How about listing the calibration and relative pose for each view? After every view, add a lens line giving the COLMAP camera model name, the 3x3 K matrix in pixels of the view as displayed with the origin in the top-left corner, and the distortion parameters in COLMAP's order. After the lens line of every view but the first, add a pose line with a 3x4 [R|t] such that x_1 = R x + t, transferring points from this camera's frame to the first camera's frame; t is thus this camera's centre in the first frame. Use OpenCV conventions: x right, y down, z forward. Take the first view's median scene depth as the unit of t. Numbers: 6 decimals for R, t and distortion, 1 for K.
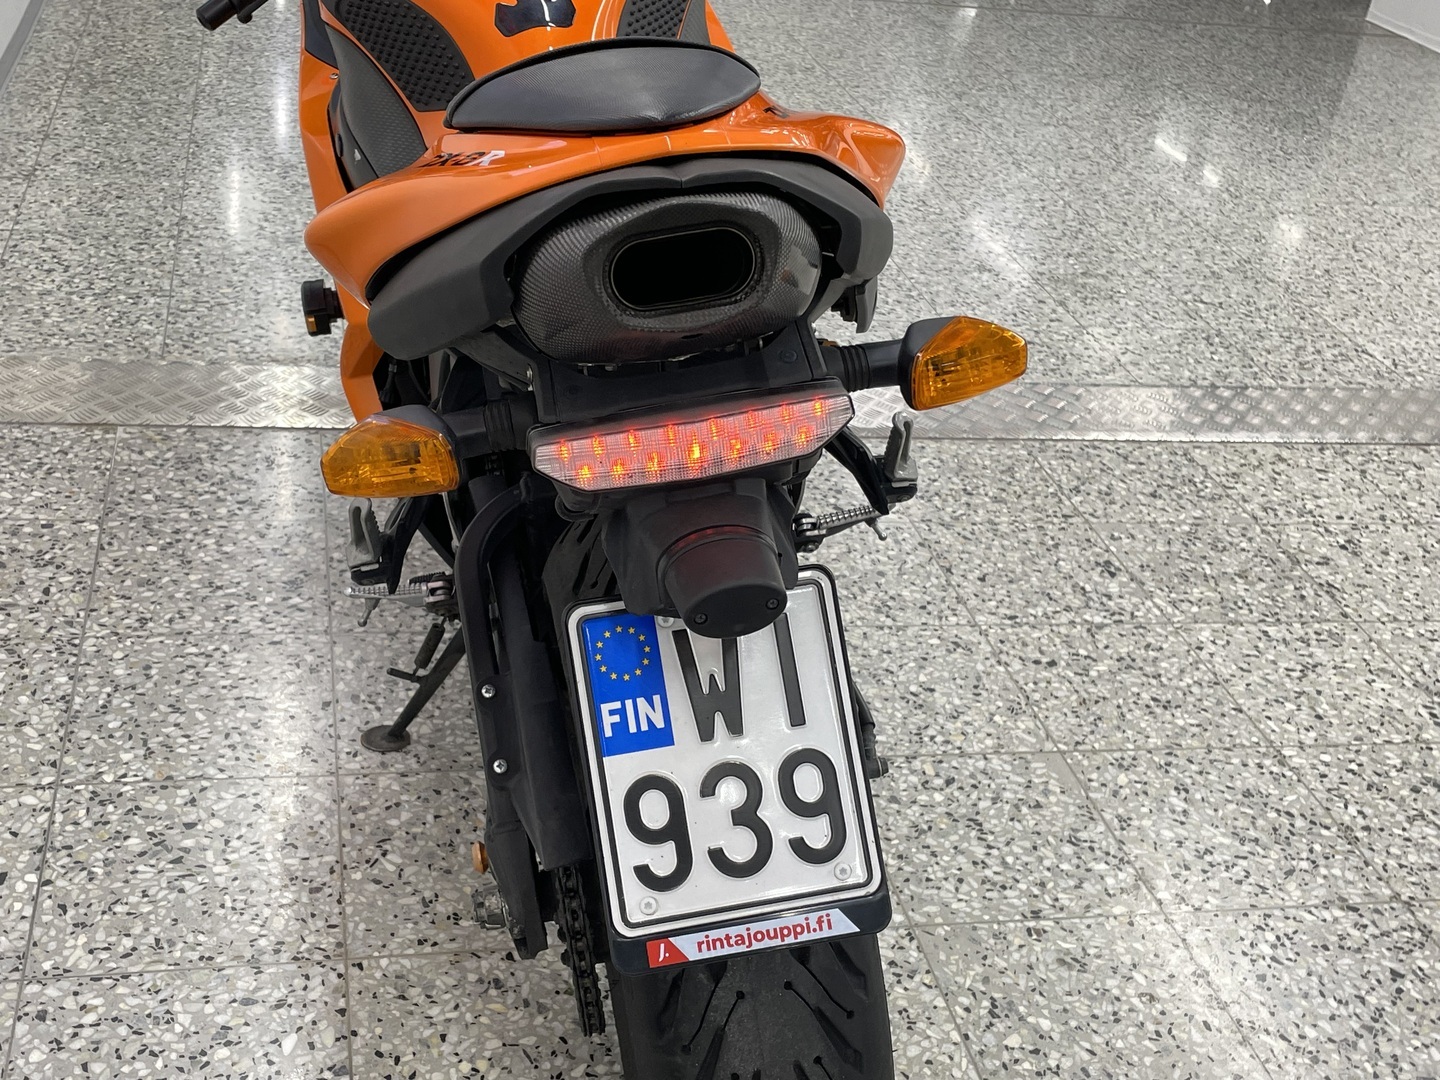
lens RADIAL K [[1726.6, 0, 706.9], [0, 1726.6, 544.1], [0, 0, 1]] dist [0.061961, 0.000000]
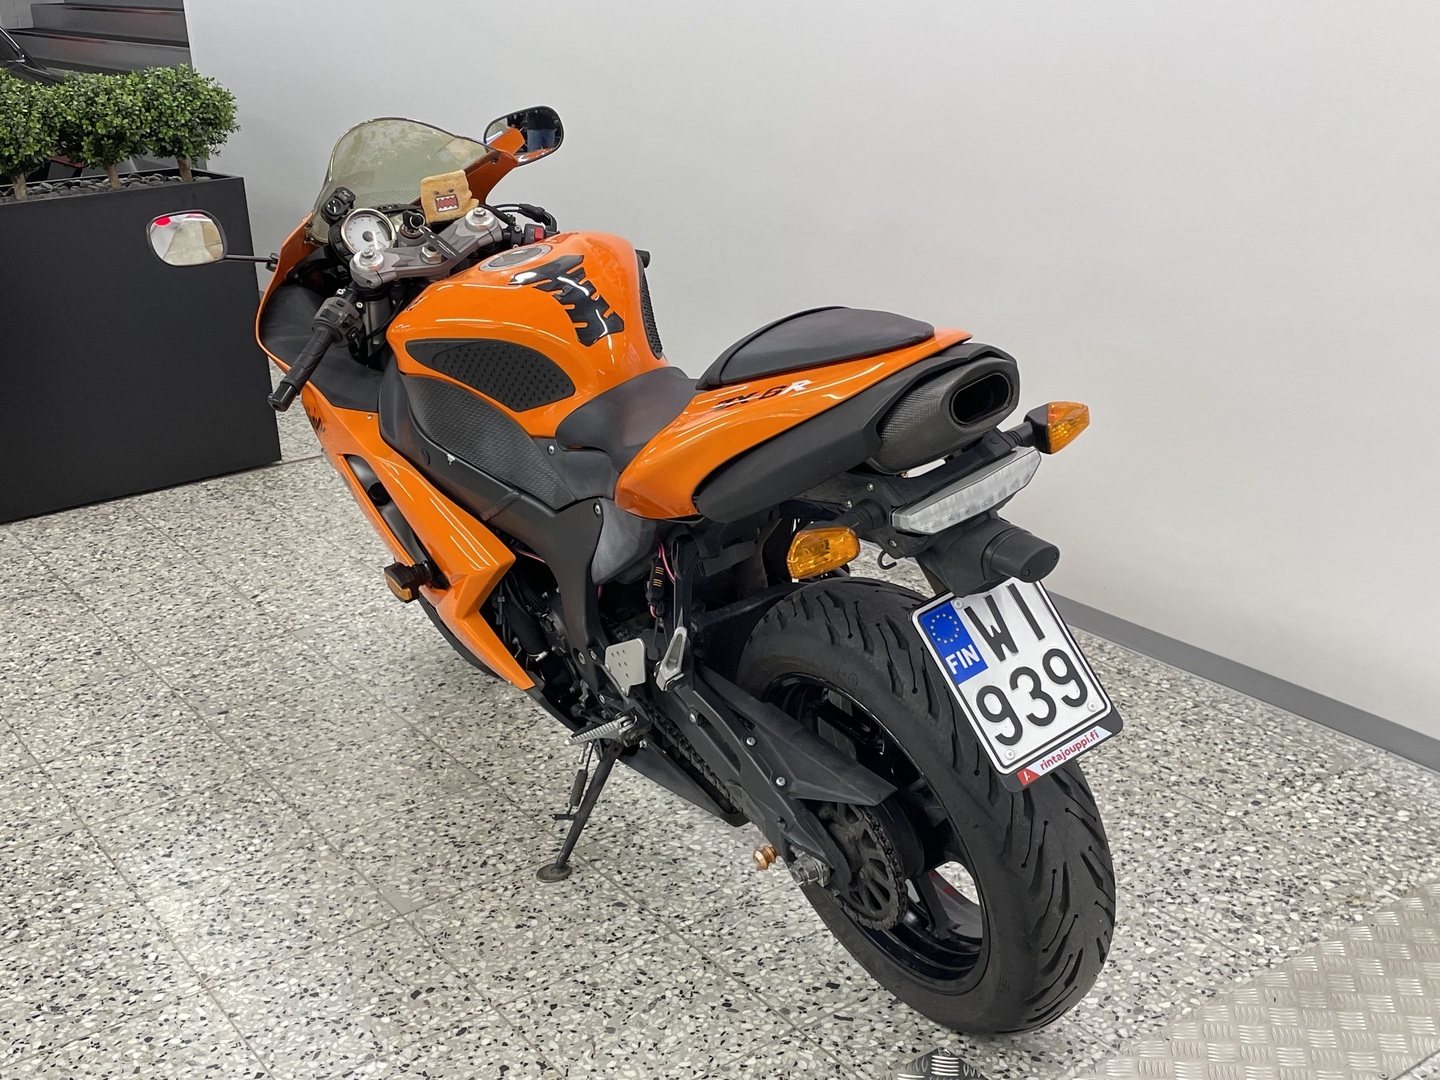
lens RADIAL K [[1700.7, 0, 721.5], [0, 1700.7, 539.7], [0, 0, 1]] dist [0.067267, 0.000000]
pose [[-0.918827, 0.050001, -0.391481, 0.478609], [-0.252942, 0.686824, 0.681391, -0.979689], [0.302949, 0.725102, -0.618424, 1.708684]]
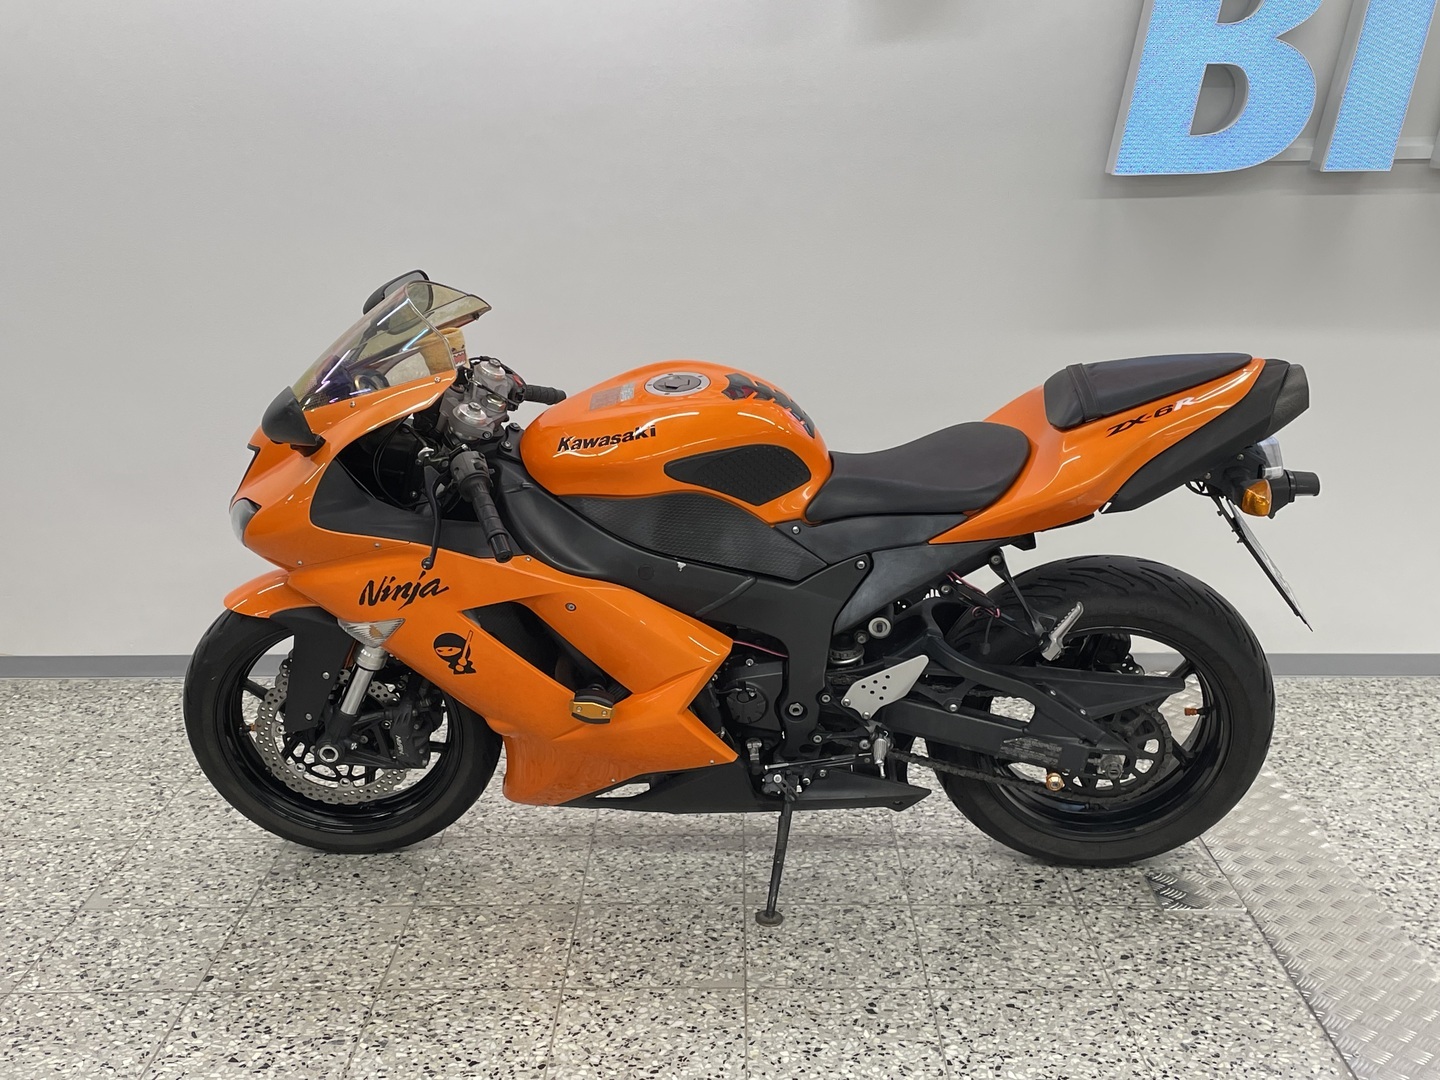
lens RADIAL K [[1700.7, 0, 730.8], [0, 1700.7, 530.1], [0, 0, 1]] dist [0.067267, 0.000000]
pose [[-0.216406, 0.114973, -0.969510, 1.485905], [-0.495493, 0.842711, 0.210536, -0.456282], [0.841222, 0.525947, -0.125400, 1.028615]]
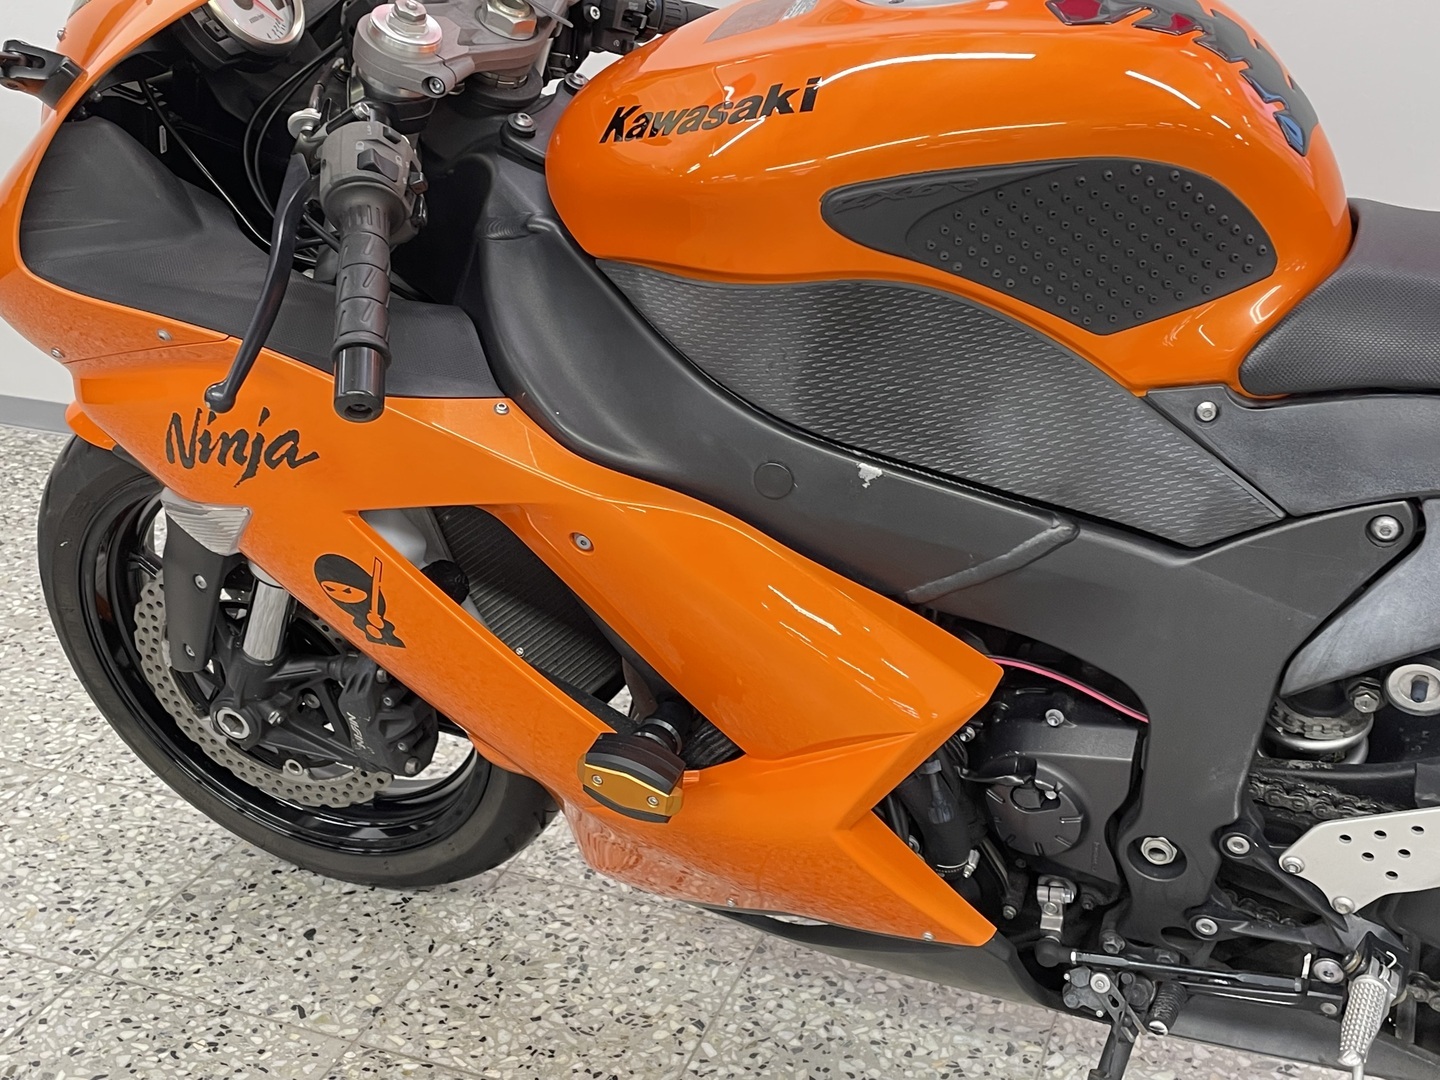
lens RADIAL K [[1700.7, 0, 706.4], [0, 1700.7, 555.1], [0, 0, 1]] dist [0.067267, 0.000000]
pose [[-0.546866, 0.208895, -0.810741, 0.625187], [-0.470244, 0.724552, 0.503879, -0.344683], [0.692682, 0.656800, -0.298001, 0.975355]]
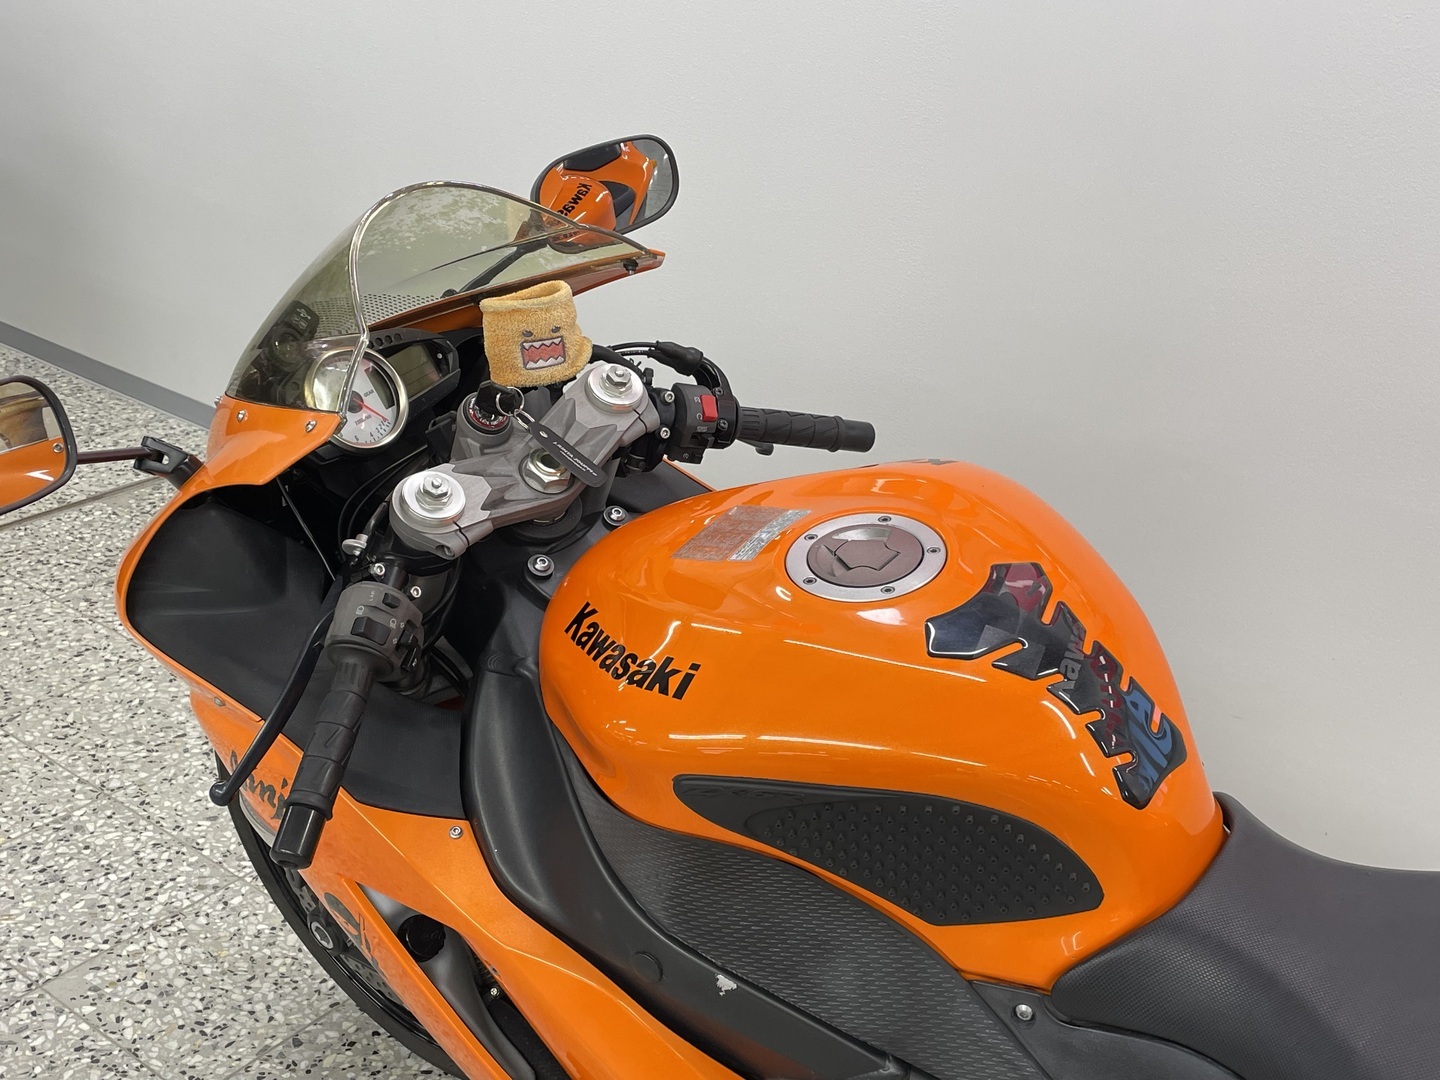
lens RADIAL K [[1700.7, 0, 727.6], [0, 1700.7, 535.5], [0, 0, 1]] dist [0.067267, 0.000000]
pose [[-0.750022, 0.113789, -0.651552, 0.530496], [-0.450371, 0.633574, 0.629086, -0.585602], [0.484389, 0.765268, -0.423947, 0.967792]]
